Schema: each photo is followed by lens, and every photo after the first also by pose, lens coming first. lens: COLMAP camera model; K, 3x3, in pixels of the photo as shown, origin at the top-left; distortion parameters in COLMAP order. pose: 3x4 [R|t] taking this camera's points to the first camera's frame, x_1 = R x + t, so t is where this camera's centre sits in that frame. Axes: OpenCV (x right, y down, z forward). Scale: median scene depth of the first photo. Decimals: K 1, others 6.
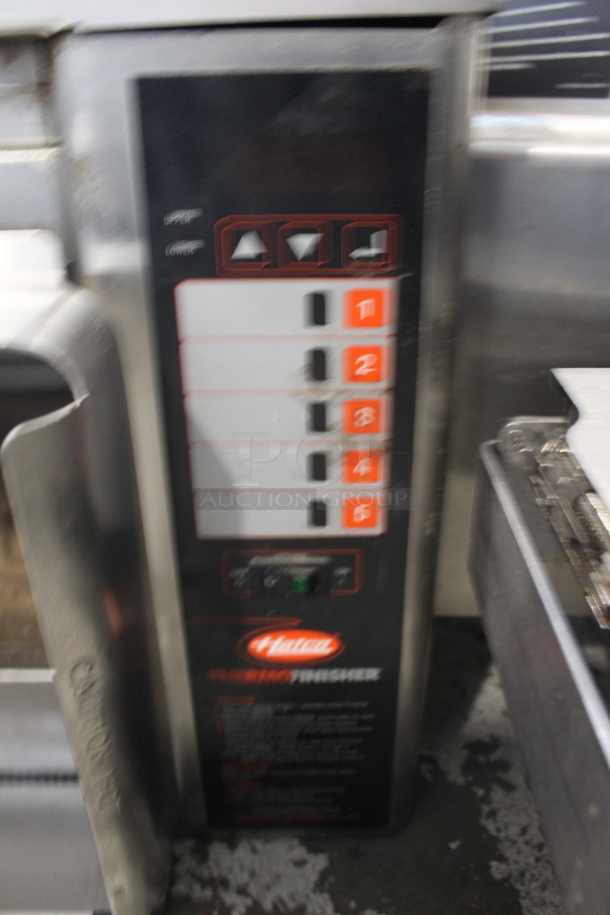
lens RADIAL K [[760.5, 0, 299.4], [0, 760.5, 461.6], [0, 0, 1]] dist [-0.092255, 0.039886]
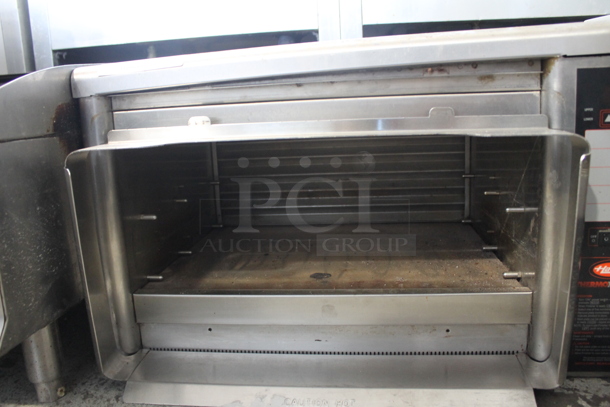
lens RADIAL K [[507.0, 0, 307.1], [0, 507.0, 200.3], [0, 0, 1]] dist [-0.092255, 0.039886]
pose [[0.991042, -0.012542, -0.132959, -0.906171], [-0.026945, 0.956328, -0.291052, 0.593790], [0.130803, 0.292027, 0.947423, -0.910569]]
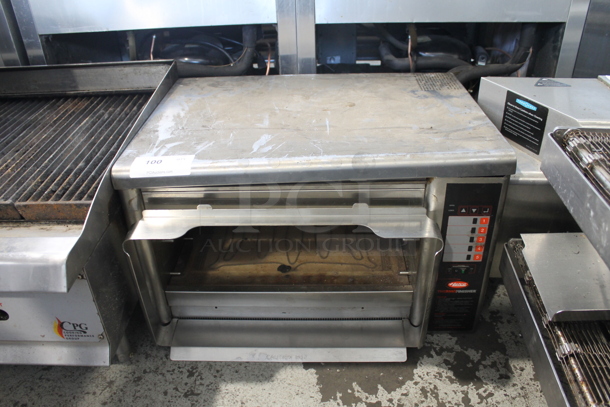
lens RADIAL K [[507.0, 0, 307.8], [0, 507.0, 203.2], [0, 0, 1]] dist [-0.092255, 0.039886]
pose [[0.998719, 0.007335, -0.050075, -0.817654], [-0.003346, 0.996847, 0.079279, -0.510308], [0.050499, -0.079010, 0.995594, -2.134583]]
